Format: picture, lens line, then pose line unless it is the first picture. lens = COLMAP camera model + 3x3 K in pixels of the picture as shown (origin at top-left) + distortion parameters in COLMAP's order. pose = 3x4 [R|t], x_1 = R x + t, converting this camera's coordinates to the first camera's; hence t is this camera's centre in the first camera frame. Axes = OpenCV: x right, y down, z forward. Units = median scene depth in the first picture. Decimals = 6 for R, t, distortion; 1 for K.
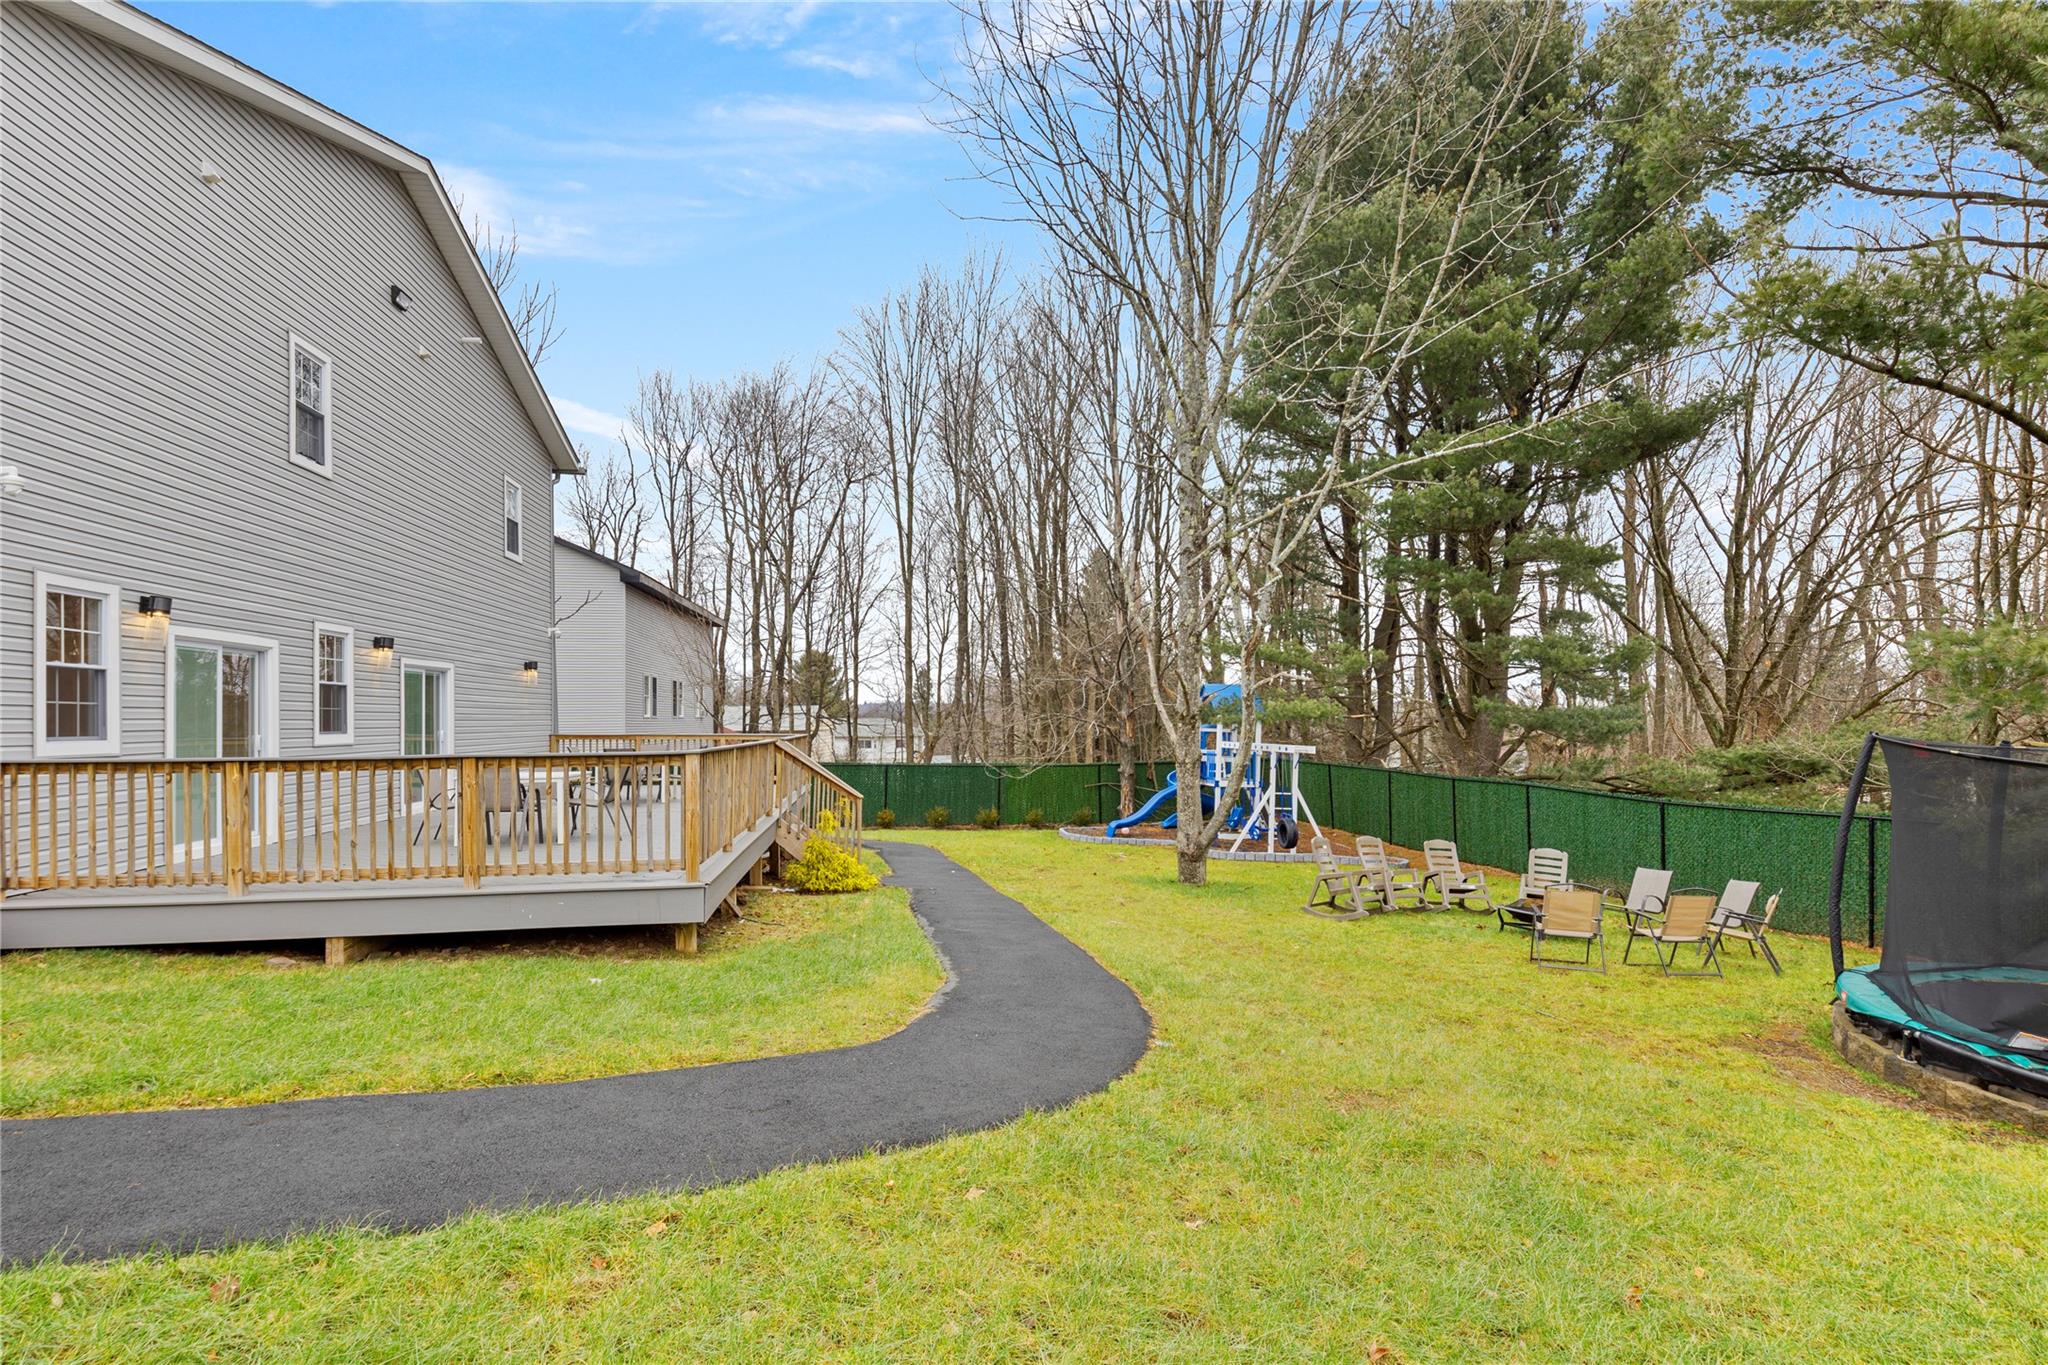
lens RADIAL K [[1011.5, 0, 1023.9], [0, 1011.5, 722.0], [0, 0, 1]] dist [-0.000932, -0.000723]
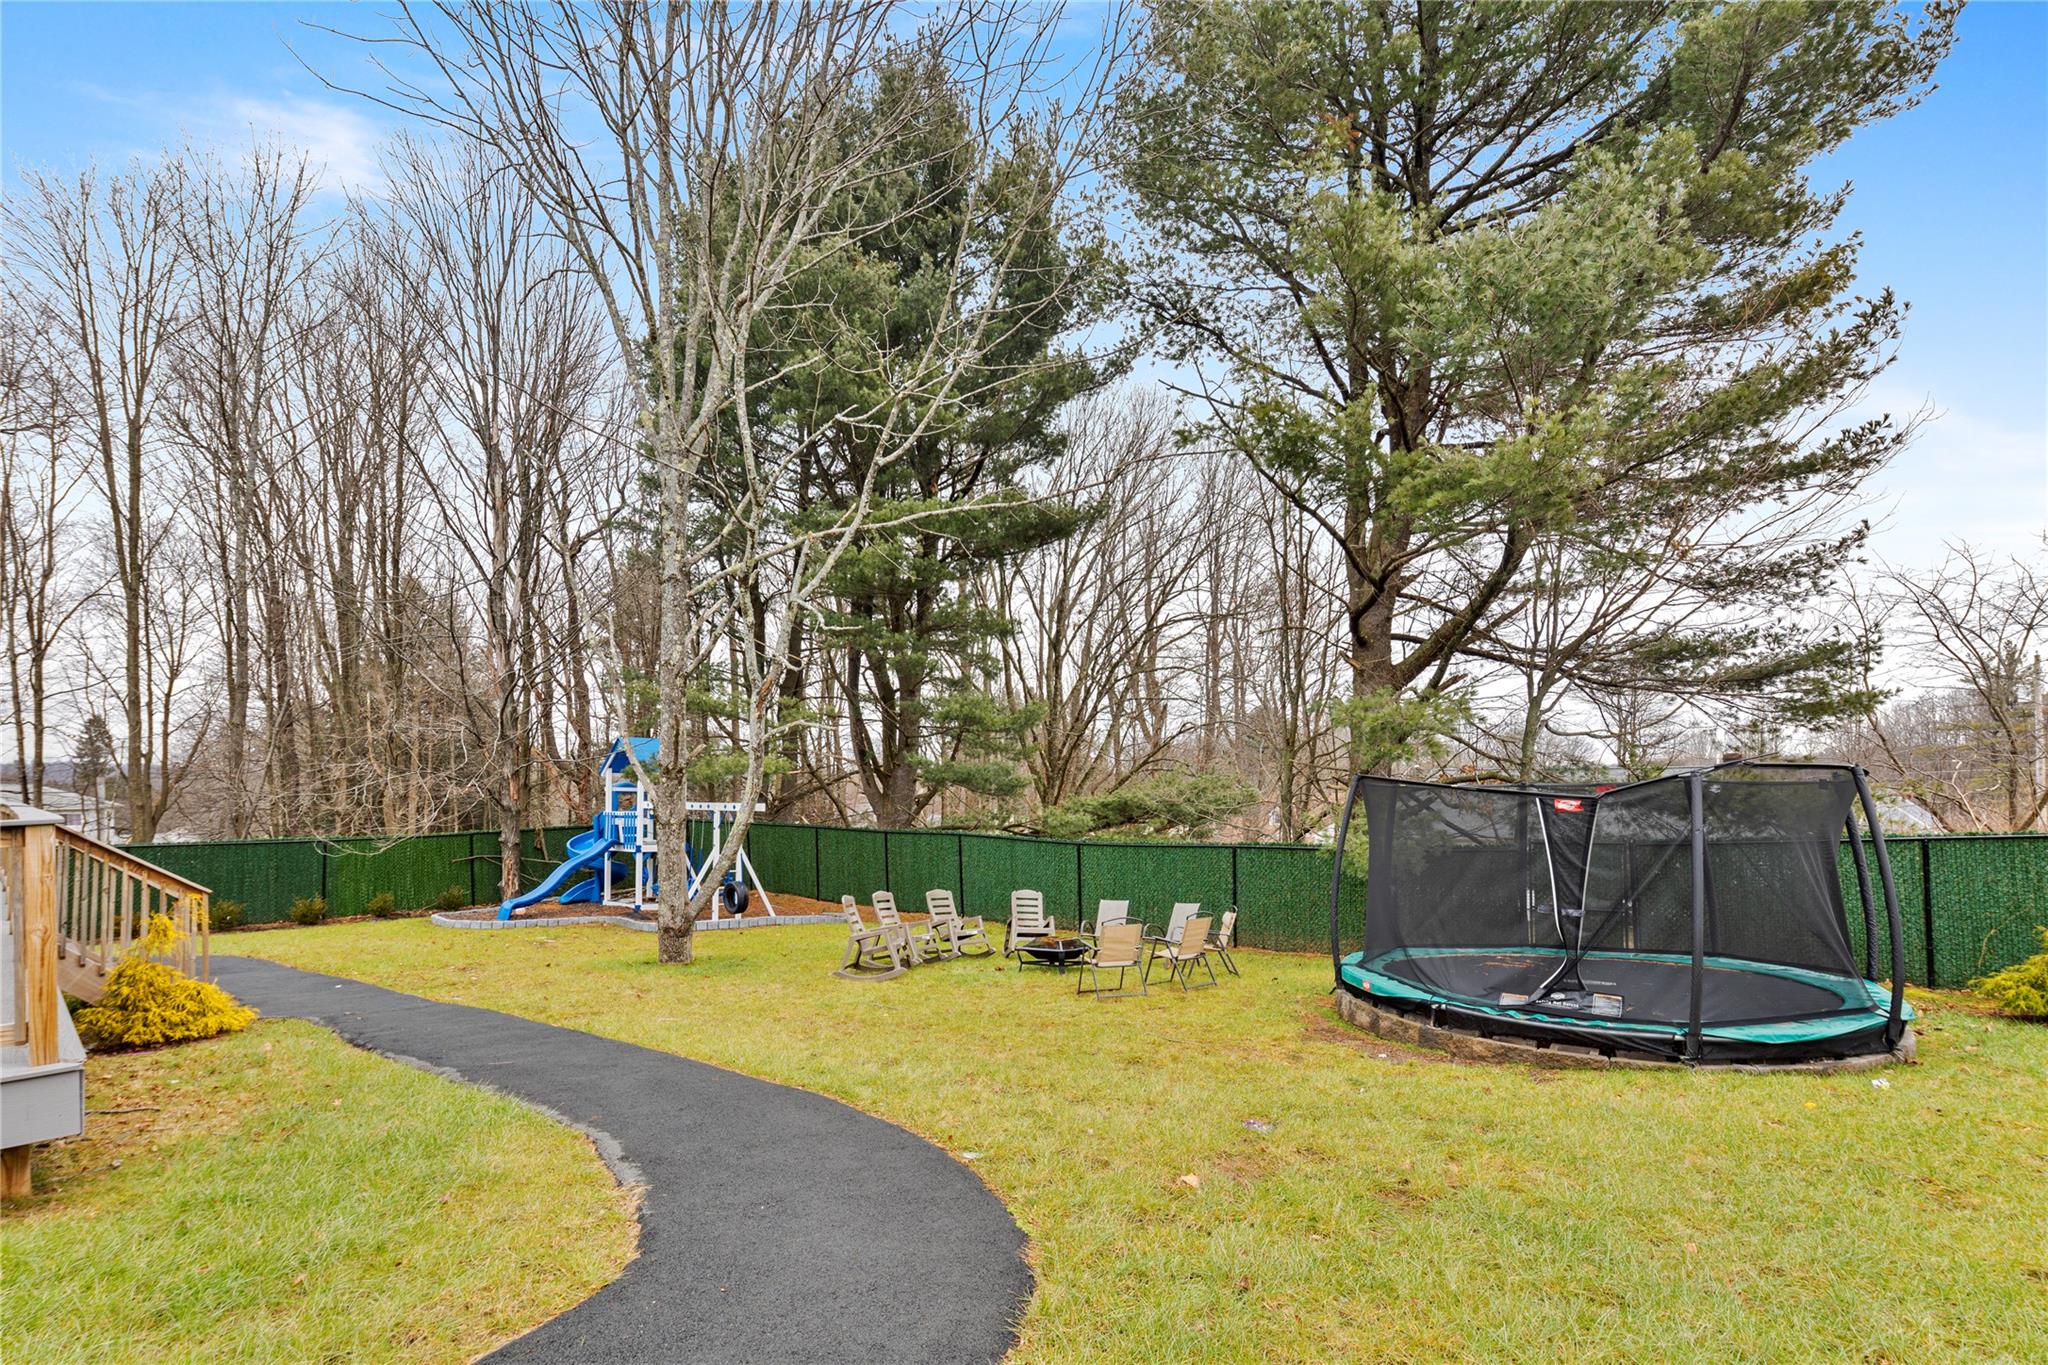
lens RADIAL K [[996.2, 0, 1021.2], [0, 996.2, 784.3], [0, 0, 1]] dist [0.003165, 0.000298]
pose [[0.782549, -0.009051, 0.622523, -0.100537], [0.010326, 0.999945, 0.001558, 0.006416], [-0.622503, 0.005208, 0.782600, 0.108513]]
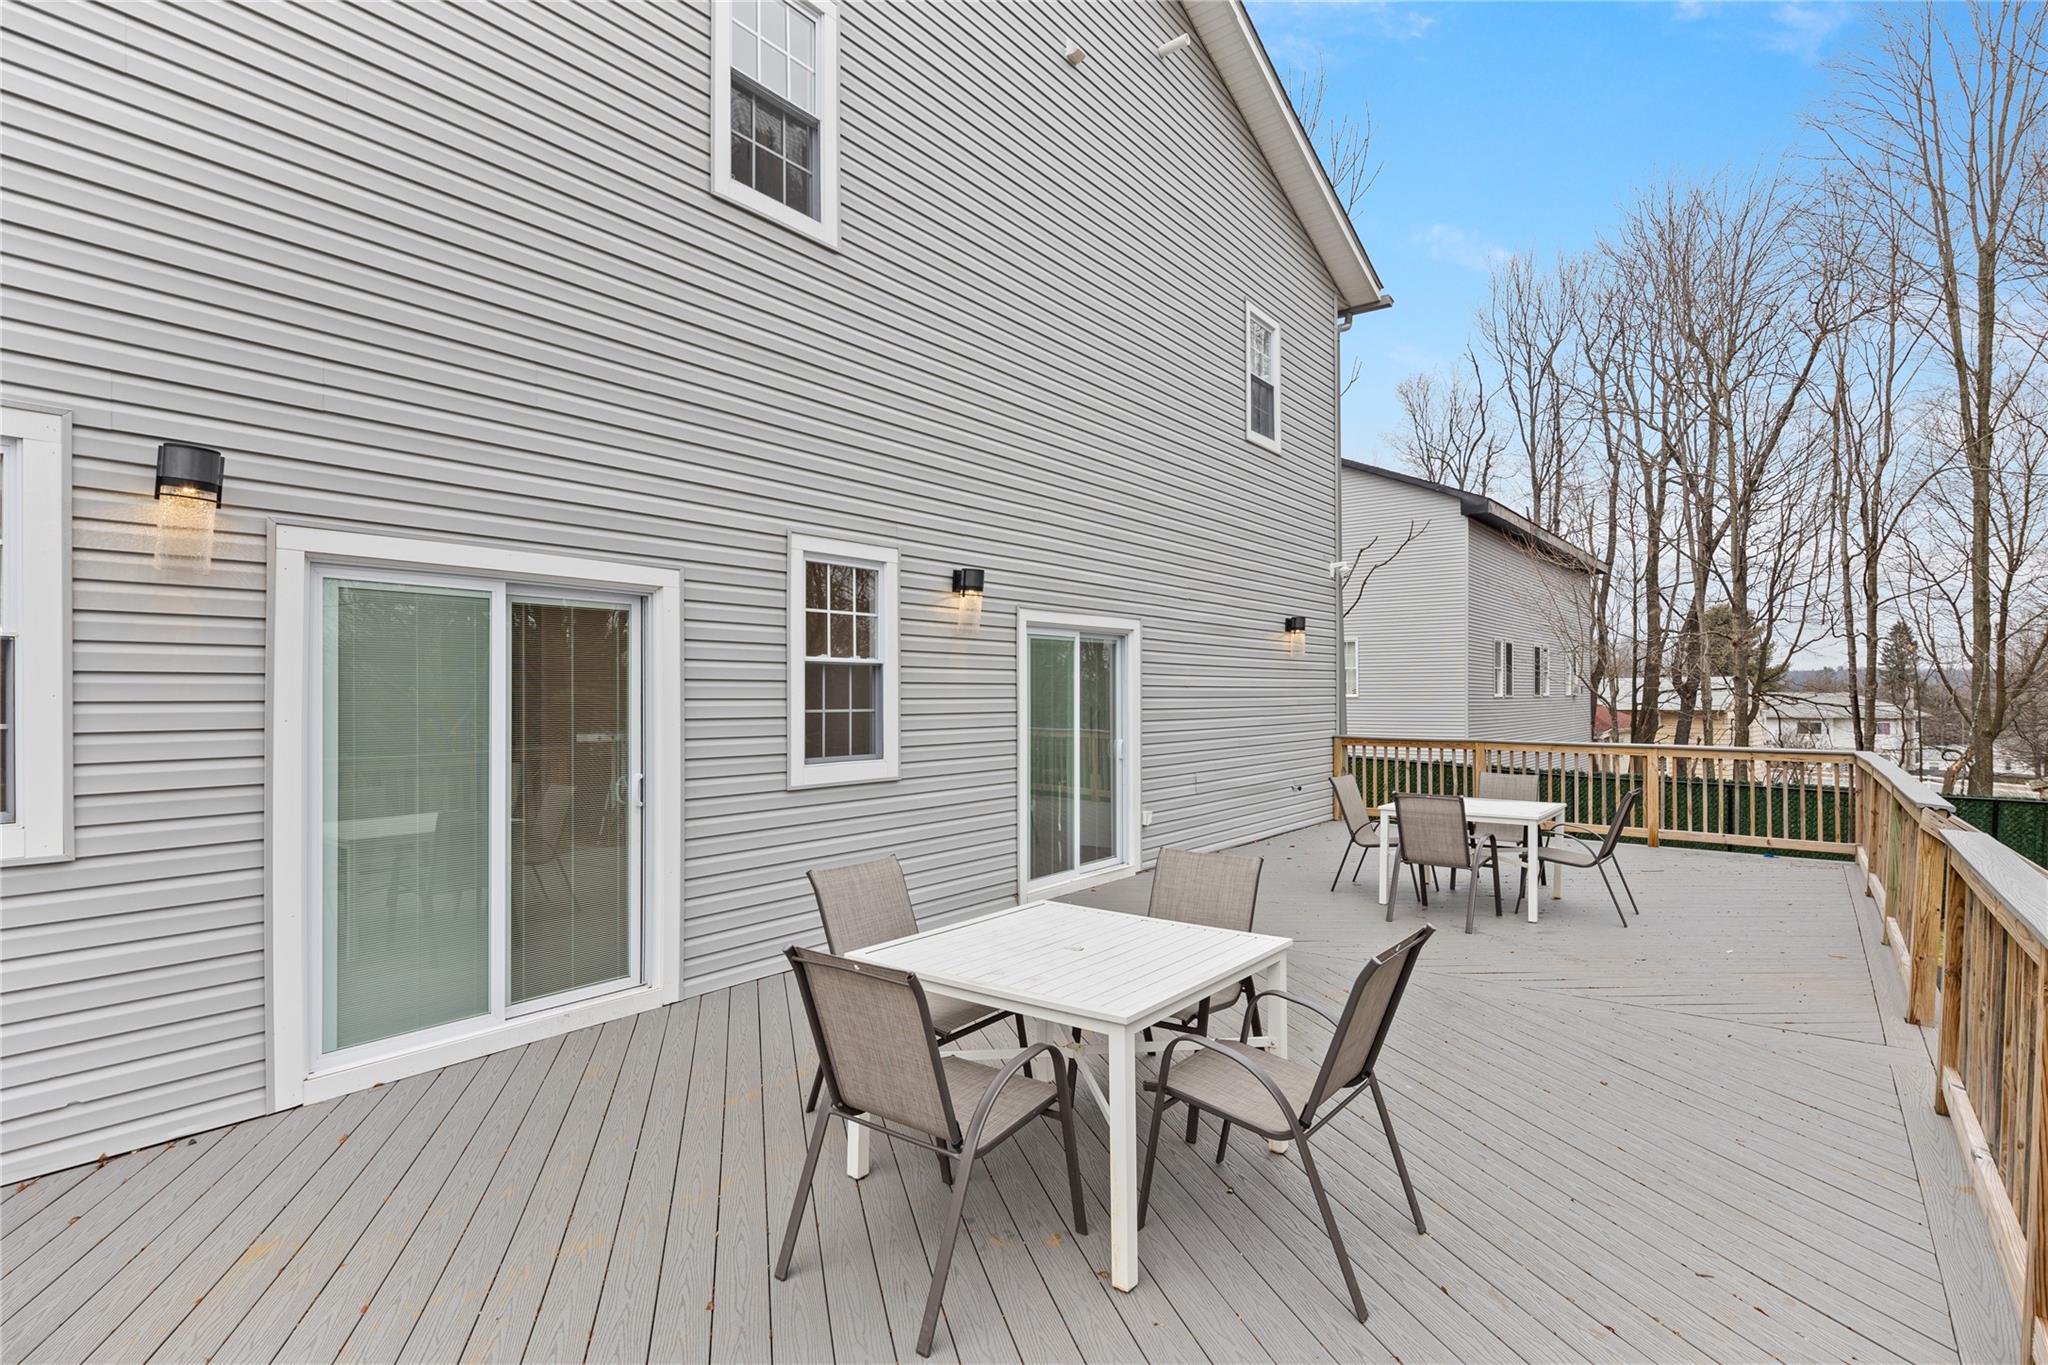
lens RADIAL K [[1028.5, 0, 1024.0], [0, 1028.5, 682.5], [0, 0, 1]] dist [0.002200, -0.001134]
pose [[0.703626, -0.002043, -0.710568, -0.129488], [-0.005171, 0.999955, -0.007995, -0.011903], [0.710552, 0.009300, 0.703583, 0.353043]]
